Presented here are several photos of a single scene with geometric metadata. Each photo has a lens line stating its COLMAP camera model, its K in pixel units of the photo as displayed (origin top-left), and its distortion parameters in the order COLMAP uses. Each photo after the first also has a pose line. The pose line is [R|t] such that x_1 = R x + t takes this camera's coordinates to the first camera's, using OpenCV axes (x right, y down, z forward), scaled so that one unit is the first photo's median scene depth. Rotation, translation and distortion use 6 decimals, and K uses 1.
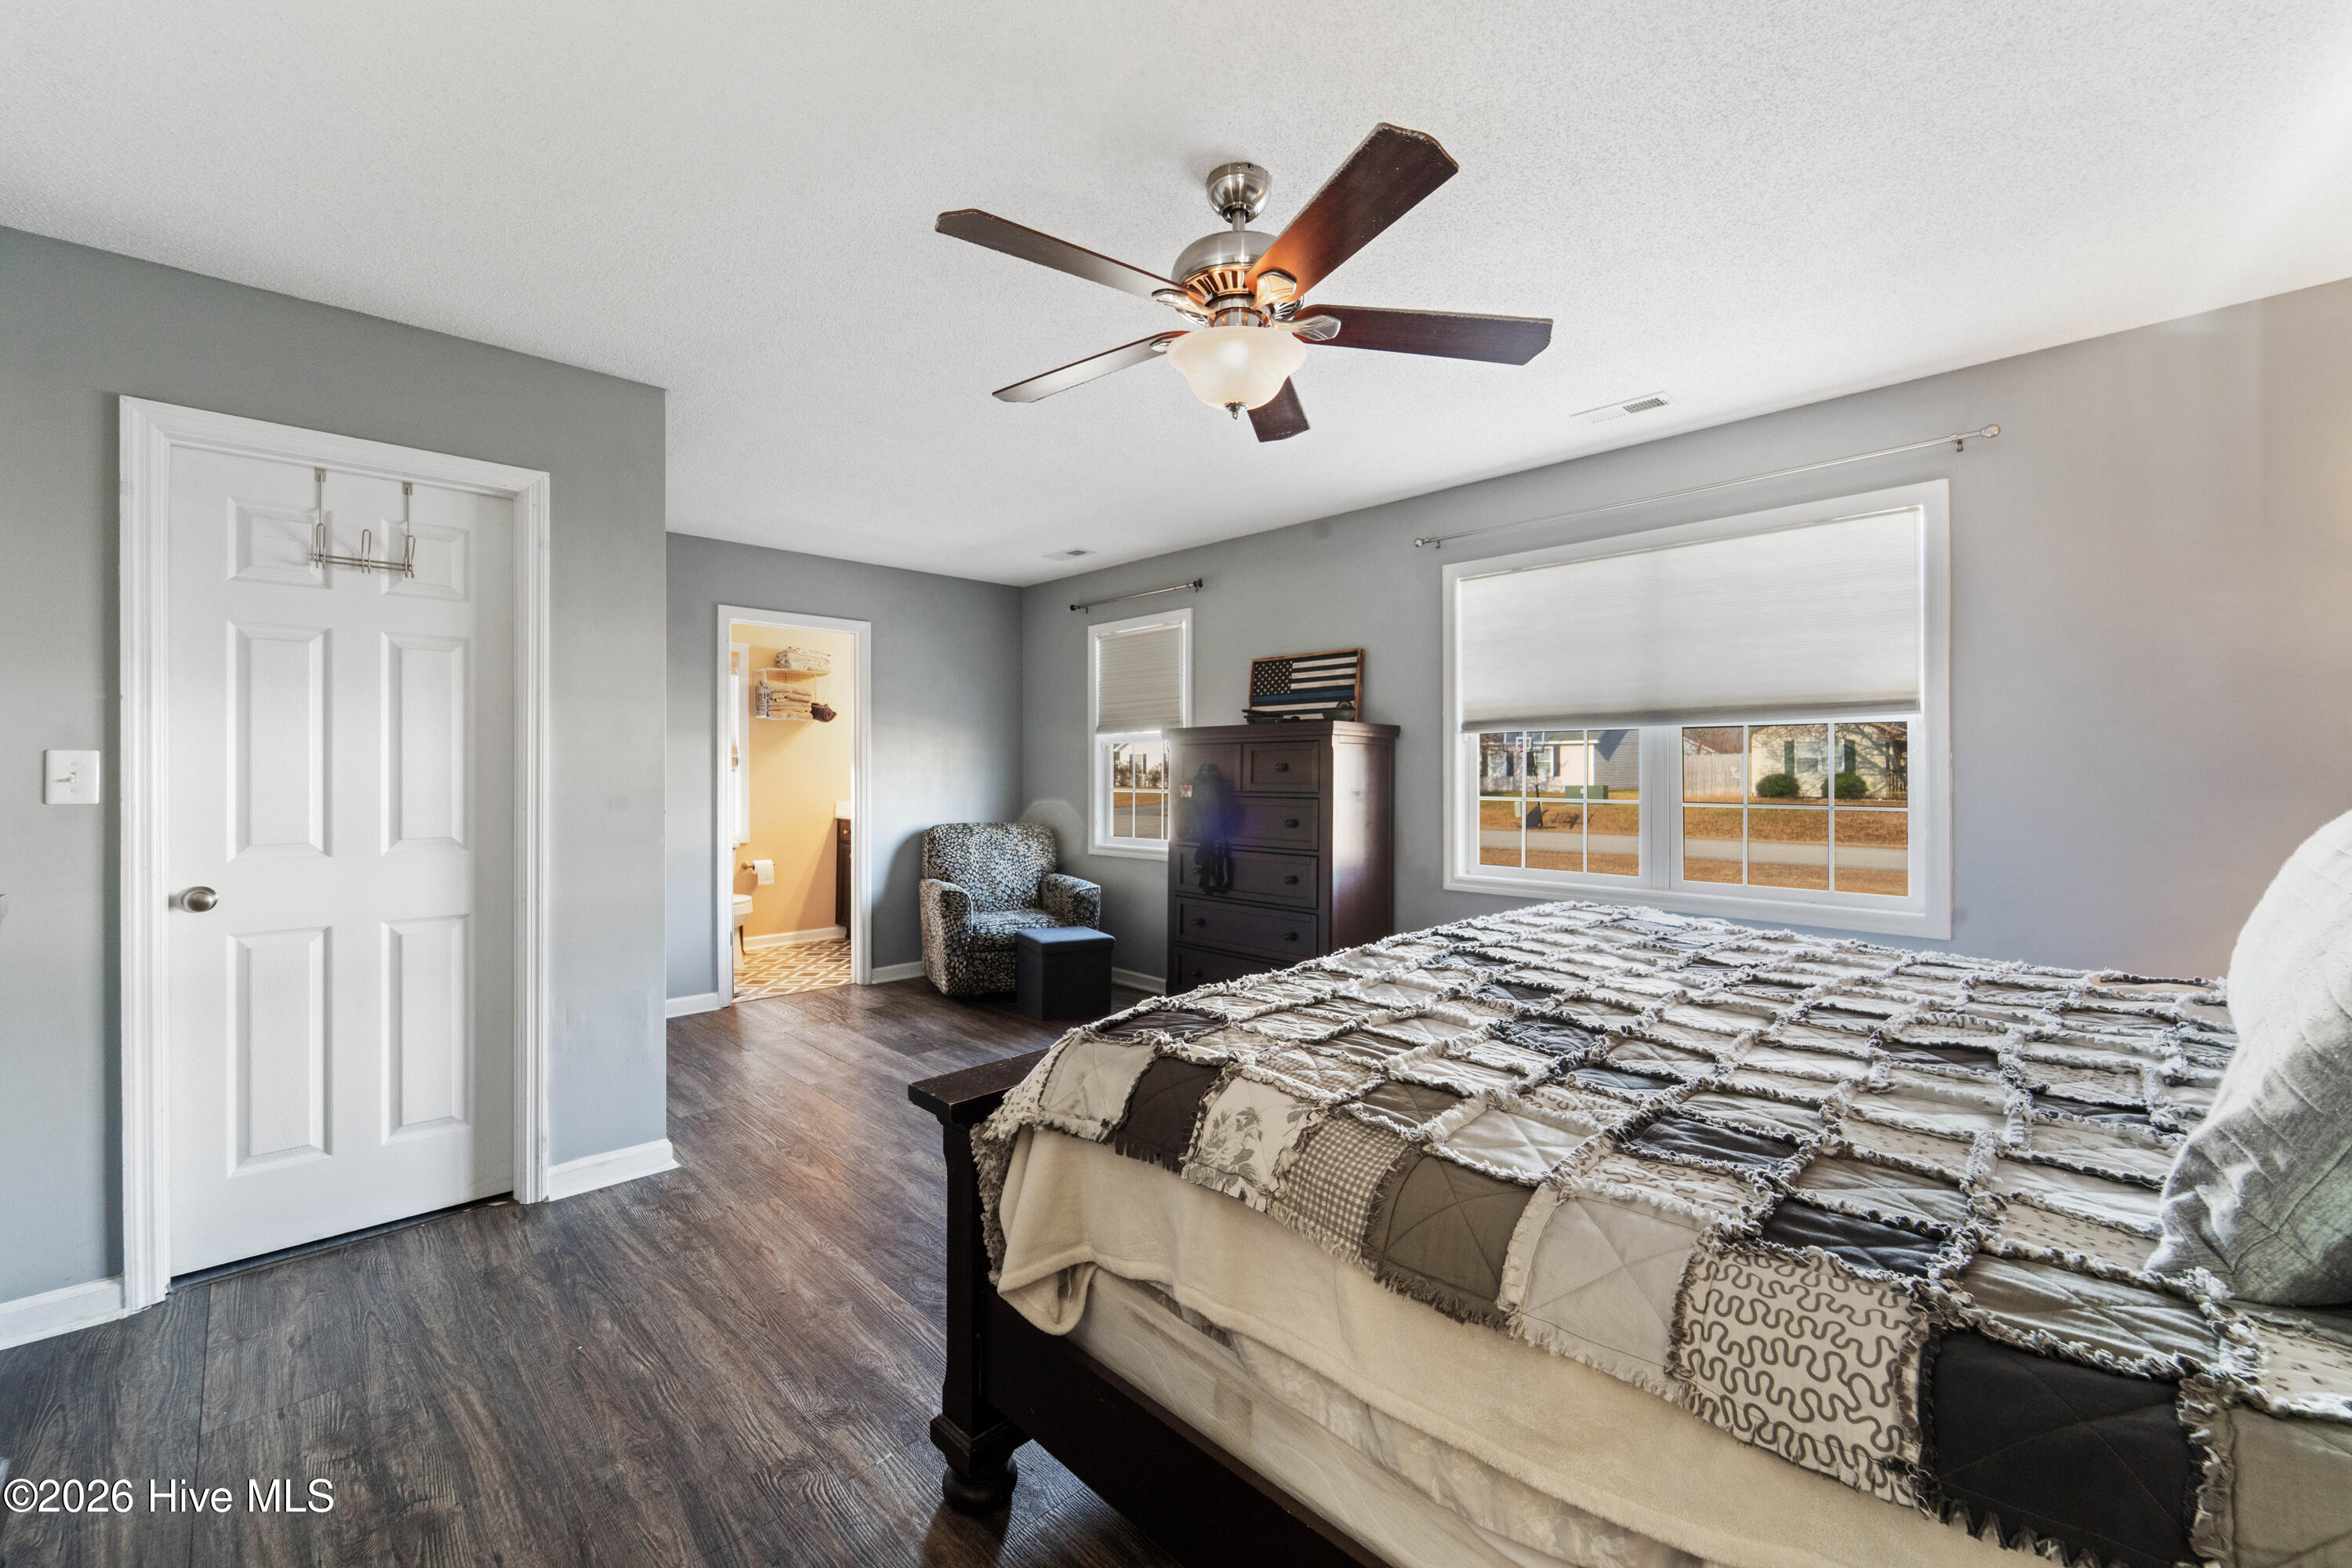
lens RADIAL K [[971.9, 0, 1184.6], [0, 971.9, 770.0], [0, 0, 1]] dist [-0.001849, -0.000349]
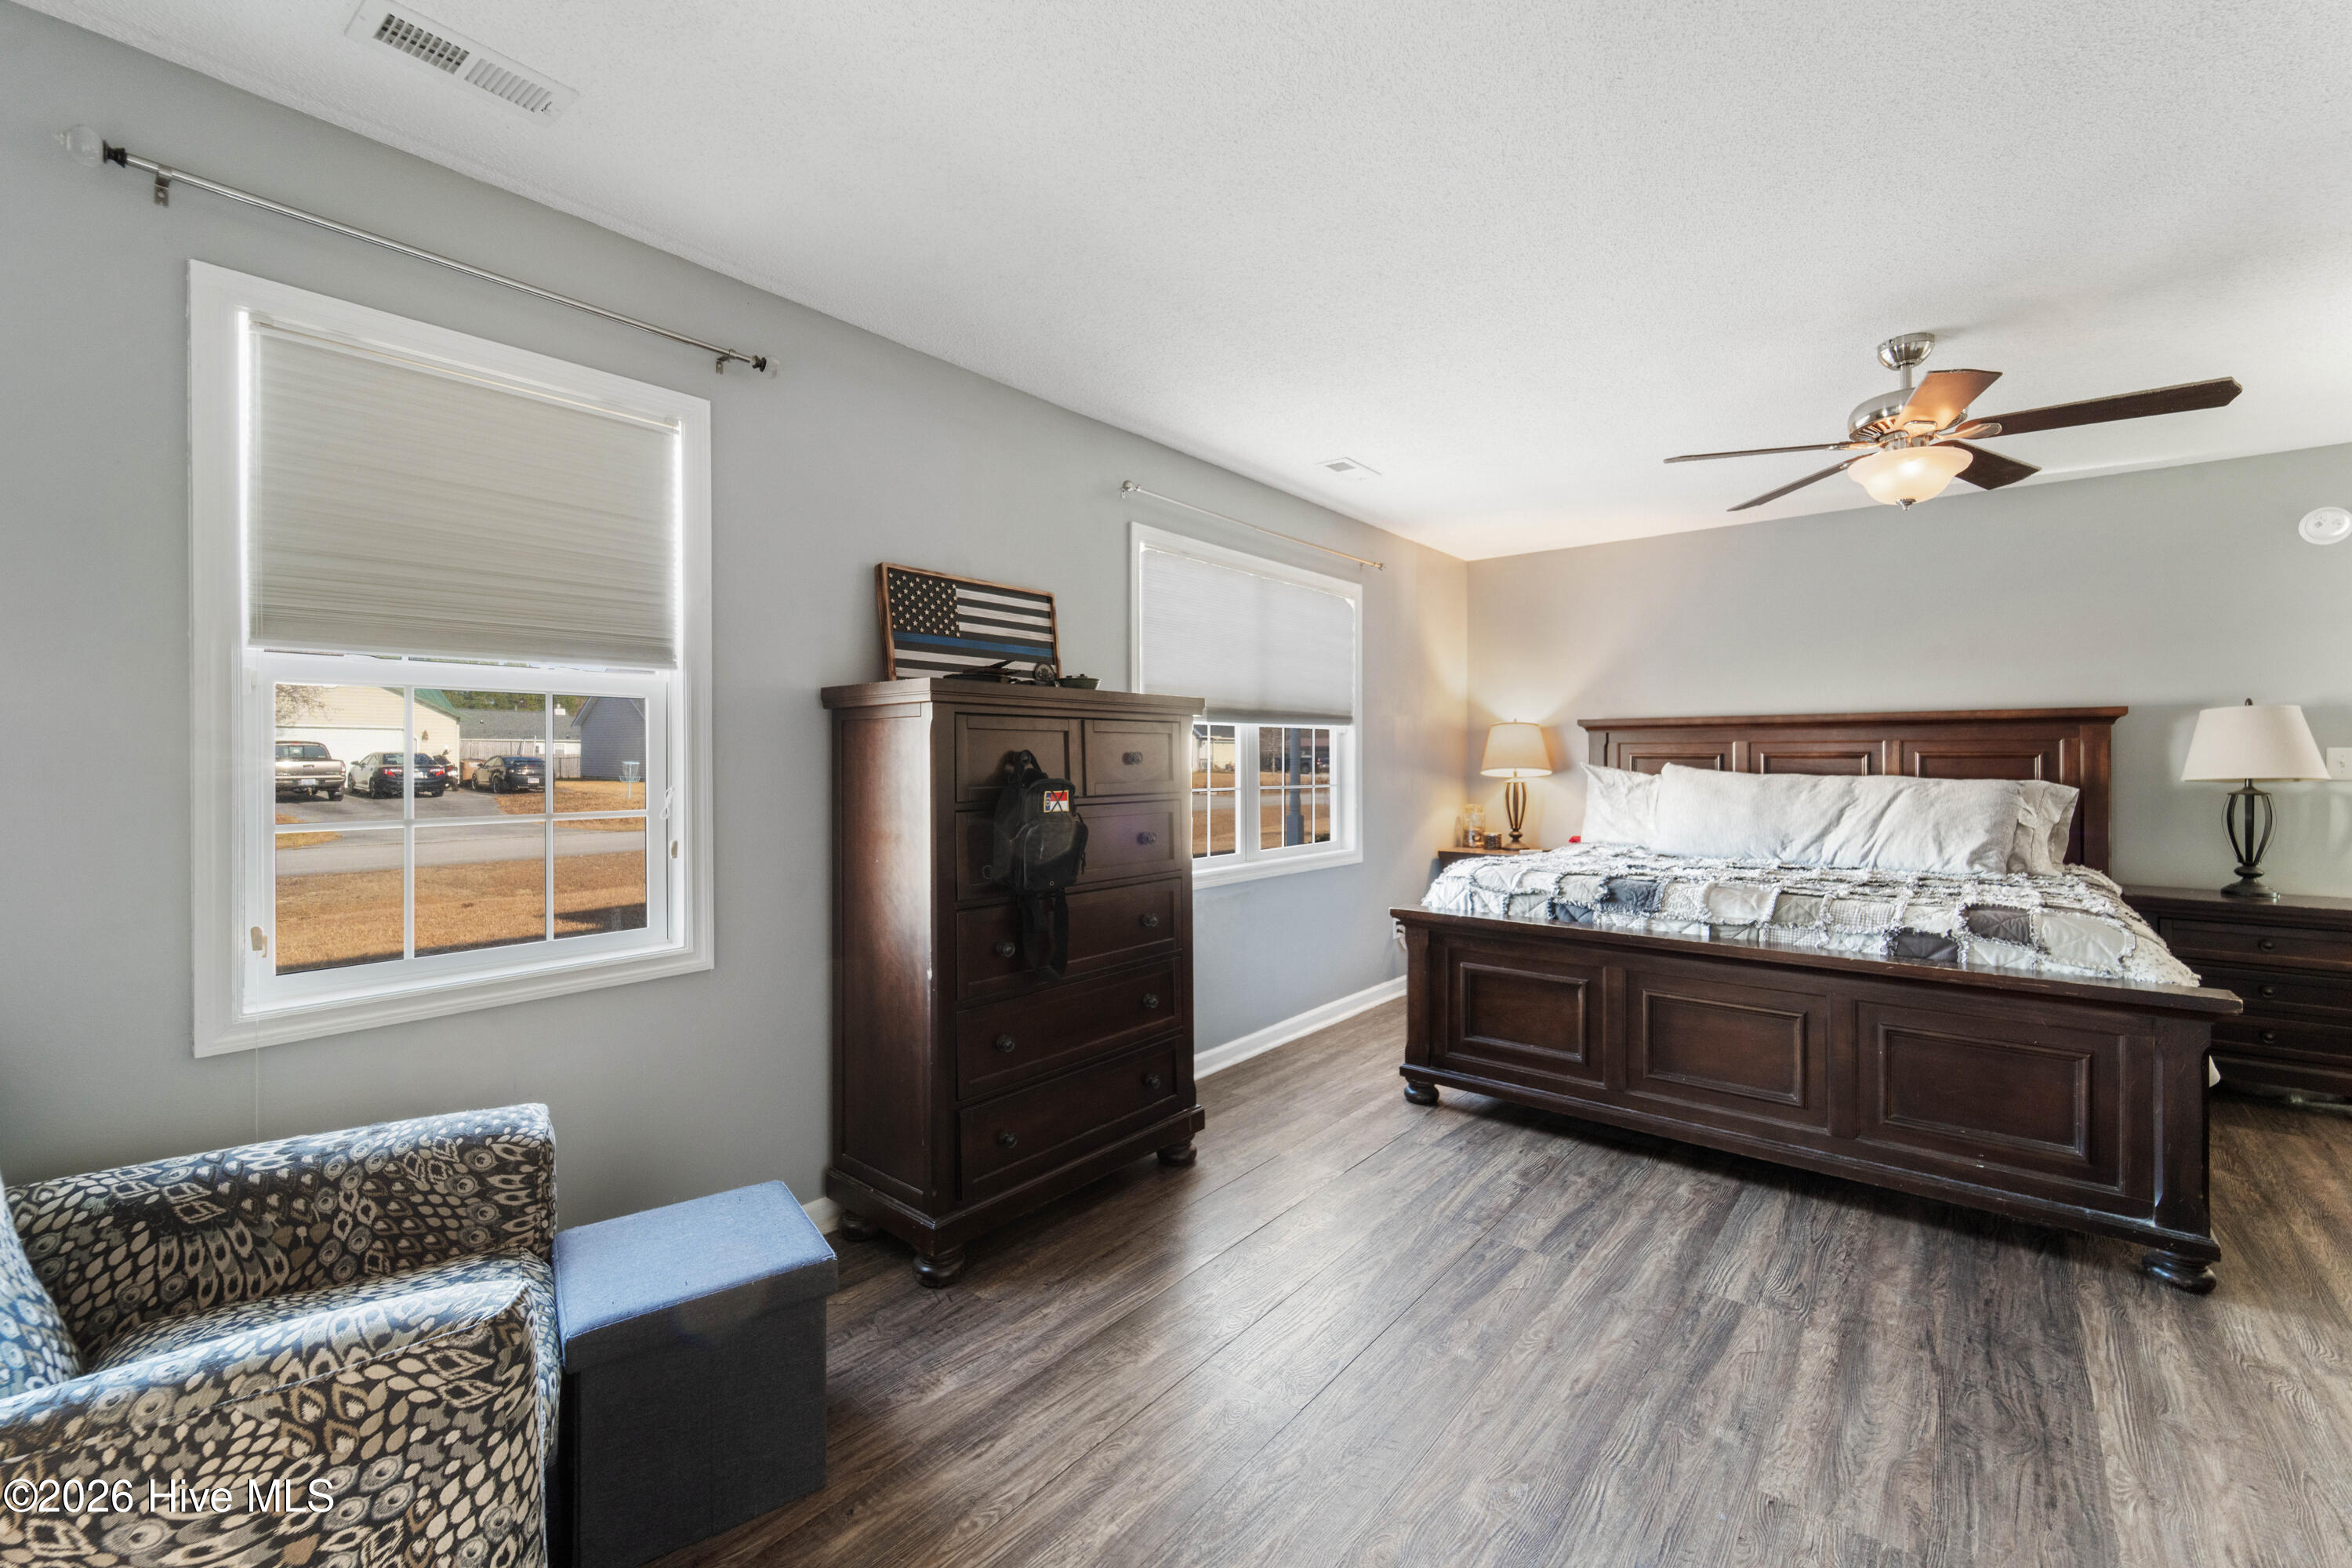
lens RADIAL K [[971.9, 0, 1185.9], [0, 971.9, 780.1], [0, 0, 1]] dist [-0.001849, -0.000349]
pose [[-0.112220, -0.017253, 0.993534, -0.348036], [0.001524, 0.999845, 0.017534, -0.000256], [-0.993682, 0.003482, -0.112177, 0.630663]]
